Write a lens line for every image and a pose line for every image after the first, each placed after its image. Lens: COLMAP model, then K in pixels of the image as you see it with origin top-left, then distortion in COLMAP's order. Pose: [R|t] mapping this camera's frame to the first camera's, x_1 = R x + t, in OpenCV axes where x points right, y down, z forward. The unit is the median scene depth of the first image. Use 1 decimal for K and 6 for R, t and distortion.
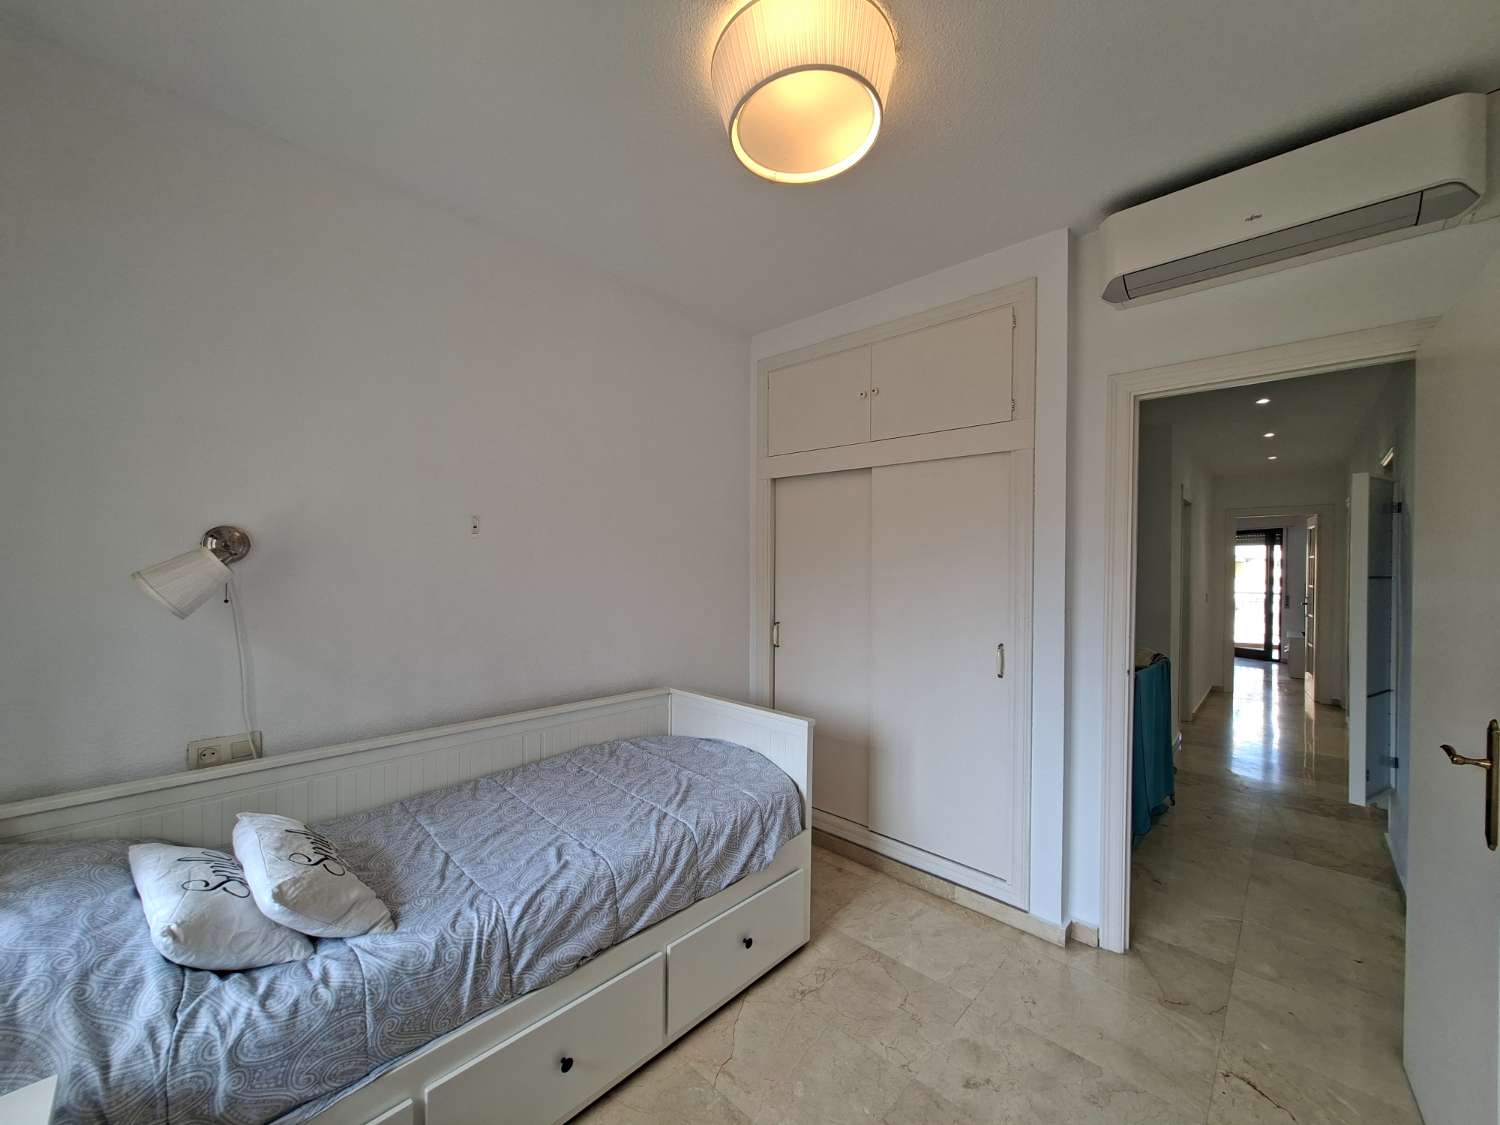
lens RADIAL K [[592.3, 0, 750.0], [0, 592.3, 562.5], [0, 0, 1]] dist [-0.001902, 0.000914]
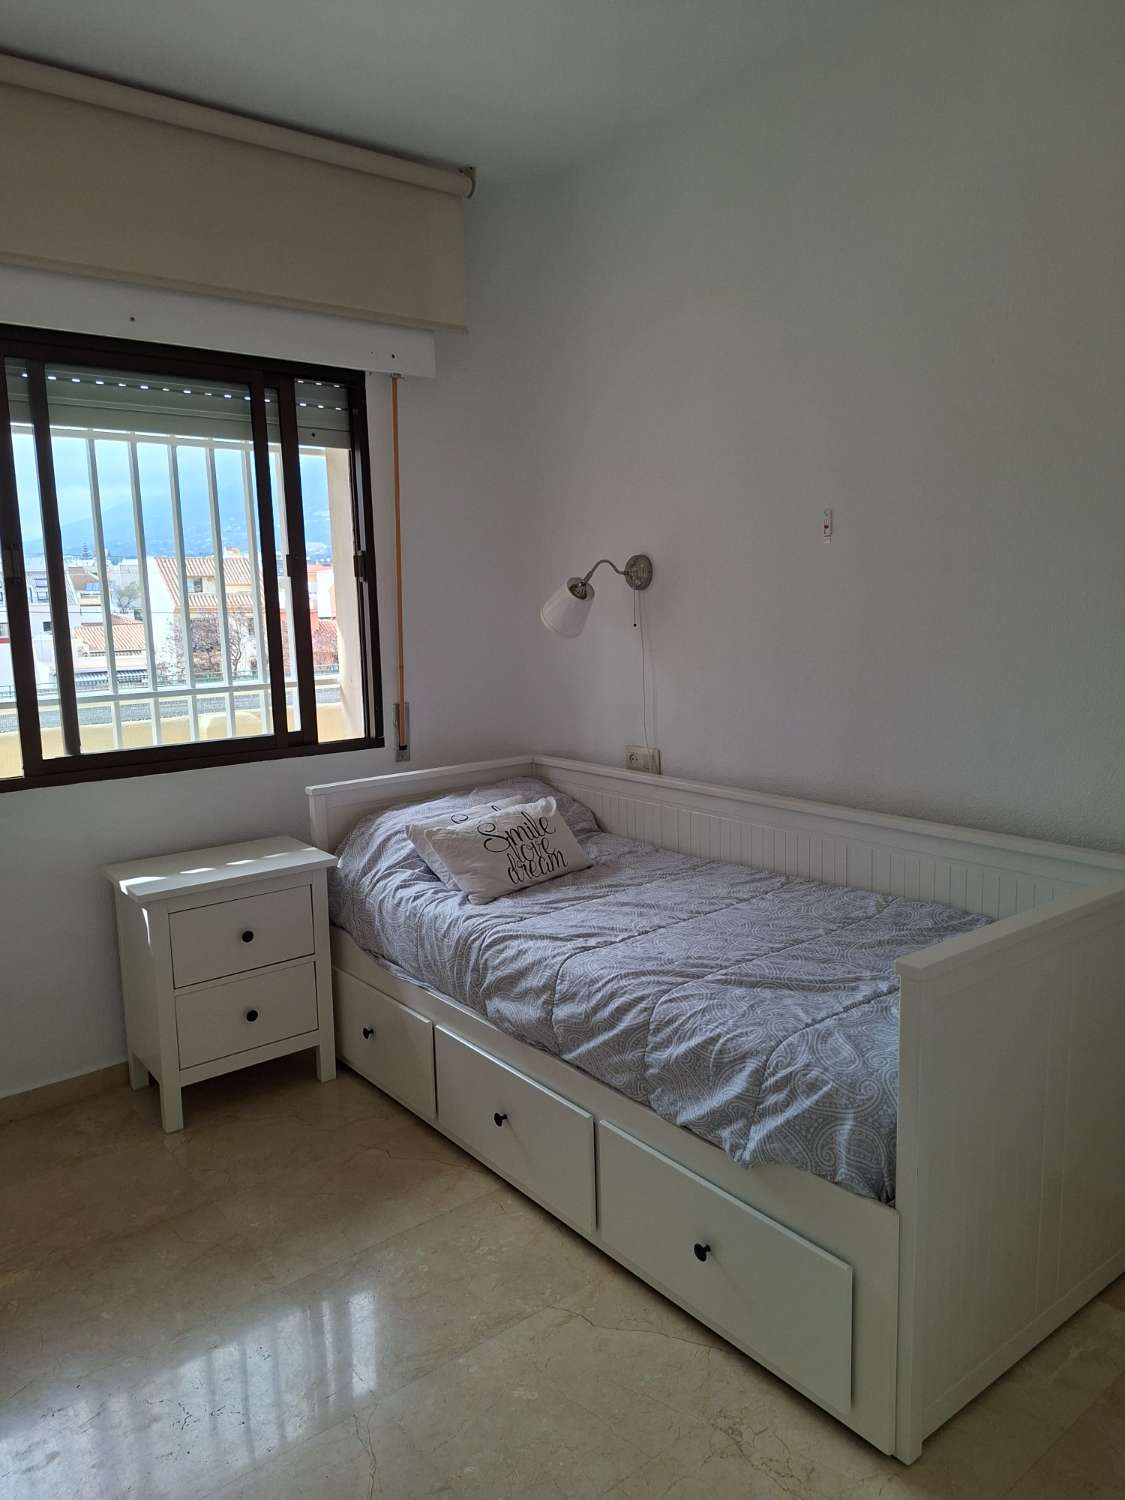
lens RADIAL K [[1025.1, 0, 563.4], [0, 1025.1, 753.2], [0, 0, 1]] dist [0.174881, -0.226495]
pose [[-0.139025, 0.143545, -0.979830, 1.034248], [0.028768, 0.989606, 0.140895, 0.026750], [0.989871, -0.008600, -0.141710, 1.122677]]
